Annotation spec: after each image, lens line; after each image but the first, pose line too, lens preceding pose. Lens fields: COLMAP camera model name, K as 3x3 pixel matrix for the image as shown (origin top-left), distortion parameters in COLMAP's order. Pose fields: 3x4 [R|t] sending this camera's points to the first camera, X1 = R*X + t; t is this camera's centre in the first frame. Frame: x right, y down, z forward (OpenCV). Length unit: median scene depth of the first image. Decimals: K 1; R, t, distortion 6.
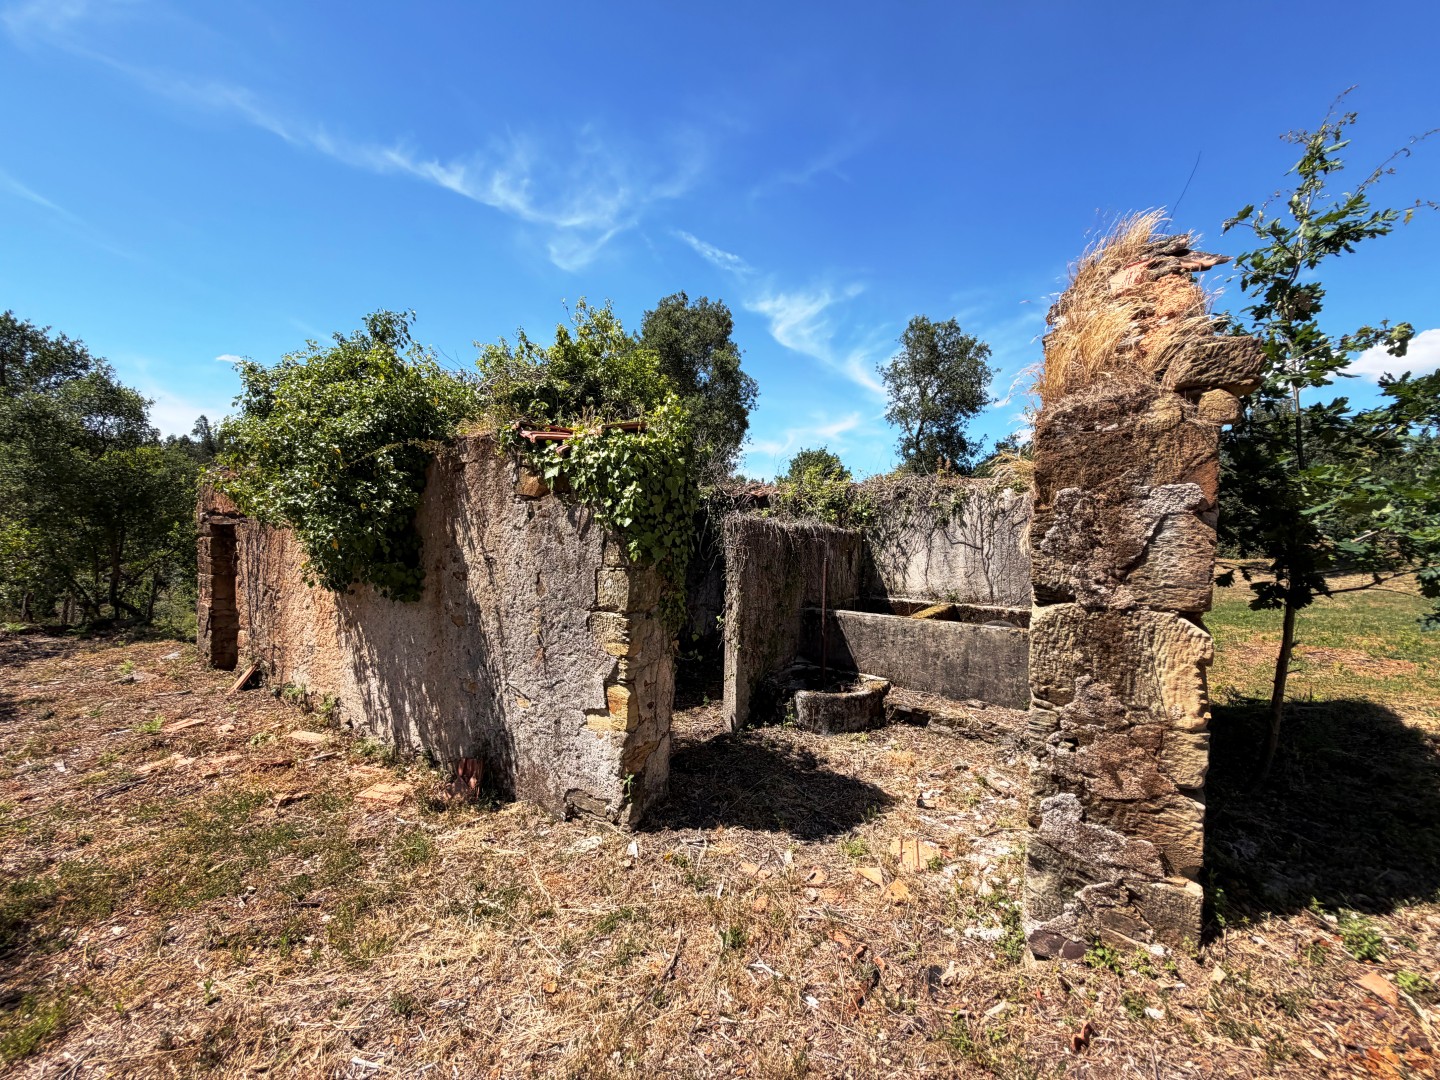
lens RADIAL K [[575.6, 0, 720.0], [0, 575.6, 540.0], [0, 0, 1]] dist [0.000179, -0.000064]
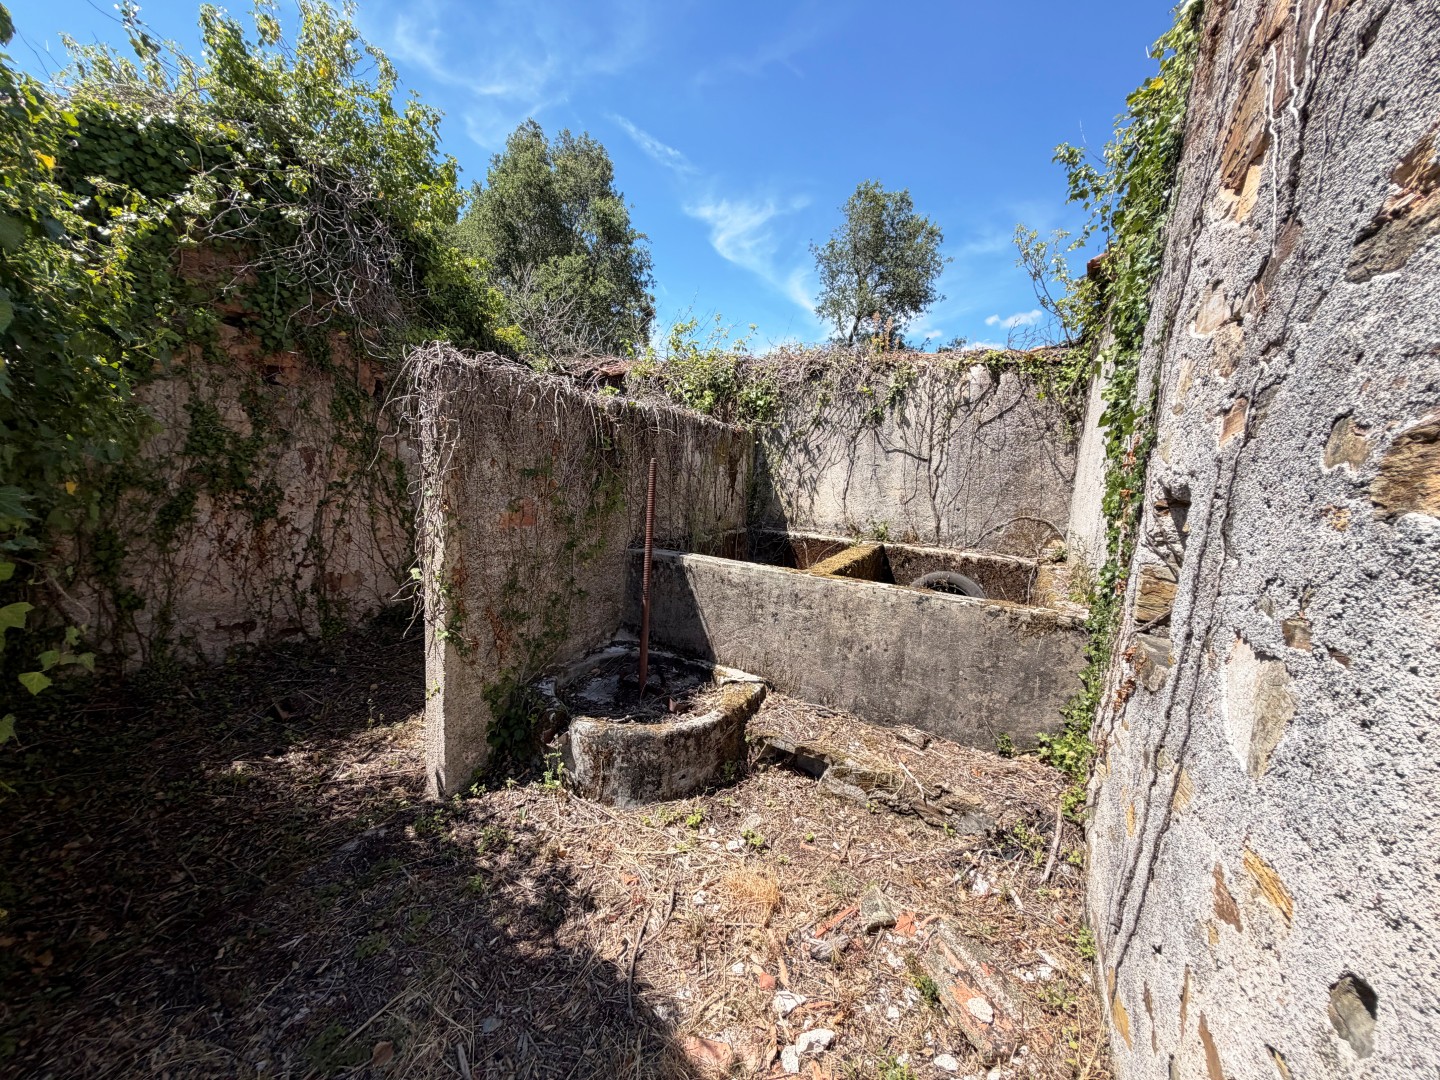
lens RADIAL K [[575.6, 0, 720.0], [0, 575.6, 540.0], [0, 0, 1]] dist [0.000179, -0.000064]
pose [[0.992536, 0.021414, 0.120053, 0.146700], [-0.037434, 0.990434, 0.132814, 0.026958], [-0.116061, -0.136317, 0.983843, 0.382851]]
